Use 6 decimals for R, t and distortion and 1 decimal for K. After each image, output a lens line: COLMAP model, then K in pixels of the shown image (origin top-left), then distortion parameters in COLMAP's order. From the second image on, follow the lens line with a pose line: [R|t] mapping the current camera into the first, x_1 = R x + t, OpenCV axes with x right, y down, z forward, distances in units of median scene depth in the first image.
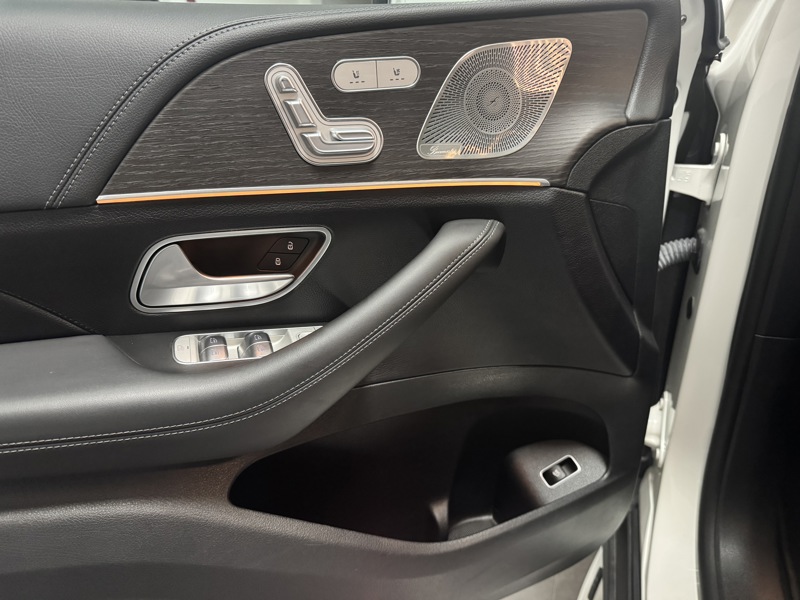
lens RADIAL K [[561.2, 0, 399.1], [0, 561.2, 303.5], [0, 0, 1]] dist [-0.020289, -0.003402]
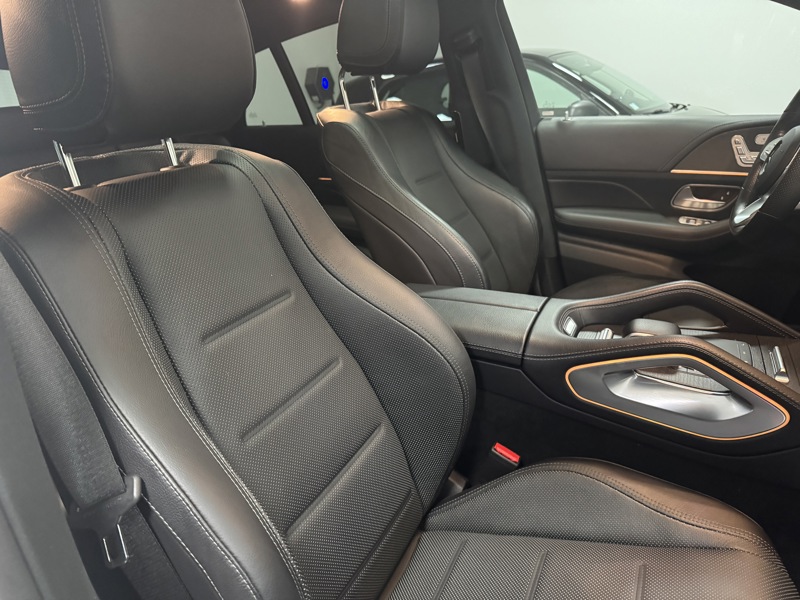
lens RADIAL K [[561.2, 0, 394.8], [0, 561.2, 300.9], [0, 0, 1]] dist [-0.020289, -0.003402]
pose [[0.590399, 0.266067, -0.761996, 1.246858], [-0.240640, 0.959191, 0.148473, 0.465028], [0.770404, 0.095708, 0.630332, -2.329130]]
